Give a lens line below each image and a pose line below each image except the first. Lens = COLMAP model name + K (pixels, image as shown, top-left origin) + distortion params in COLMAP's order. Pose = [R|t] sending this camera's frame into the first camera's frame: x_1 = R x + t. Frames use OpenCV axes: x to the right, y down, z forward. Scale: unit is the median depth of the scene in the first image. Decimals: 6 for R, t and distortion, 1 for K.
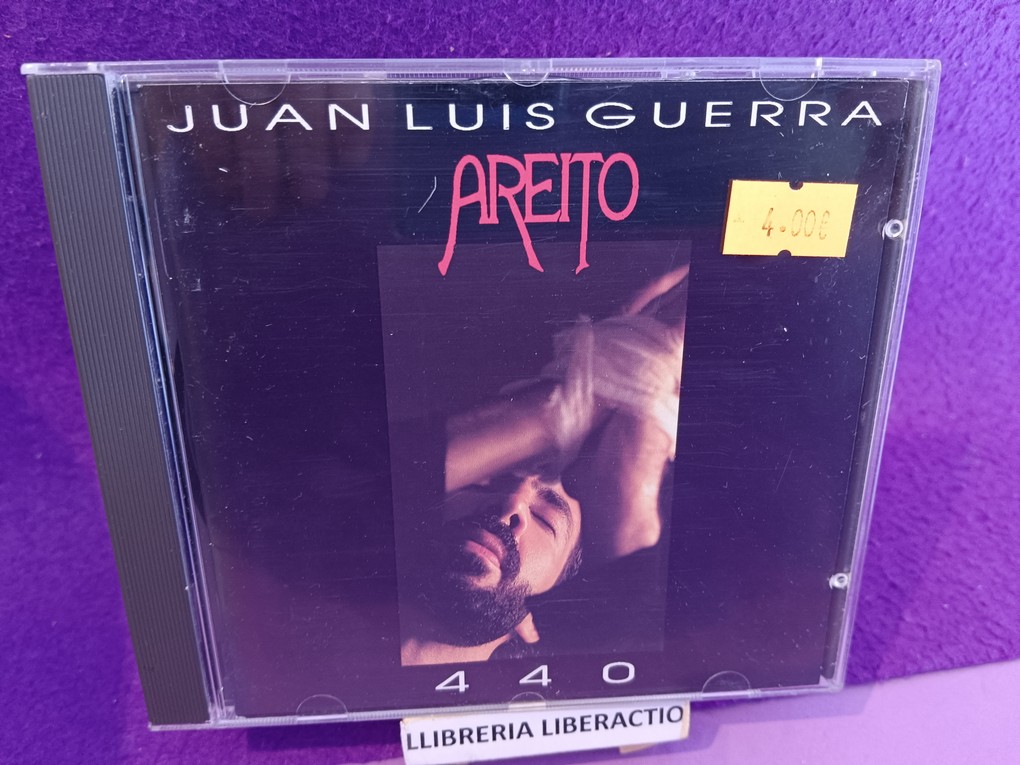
lens RADIAL K [[771.6, 0, 505.7], [0, 771.6, 338.6], [0, 0, 1]] dist [-0.005229, -0.078744]
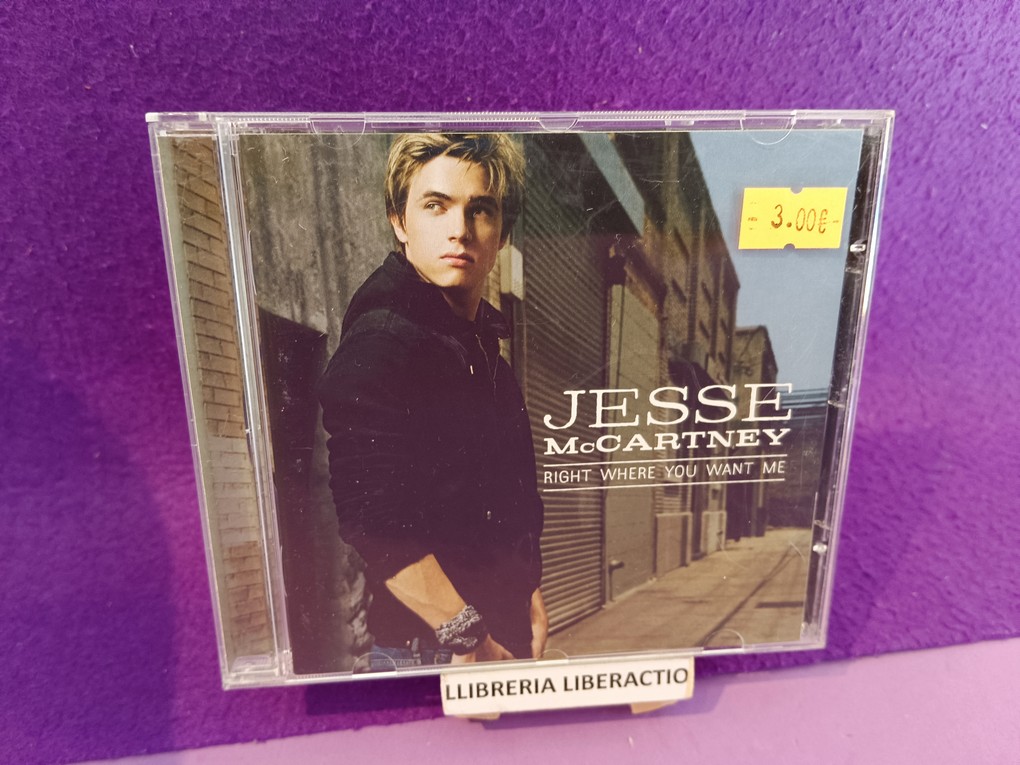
lens RADIAL K [[758.1, 0, 507.3], [0, 758.1, 336.7], [0, 0, 1]] dist [0.026537, -0.125859]
pose [[0.999891, 0.002183, -0.014599, 0.004755], [-0.002624, 0.999540, -0.030213, 0.014647], [0.014526, 0.030248, 0.999437, -0.117287]]
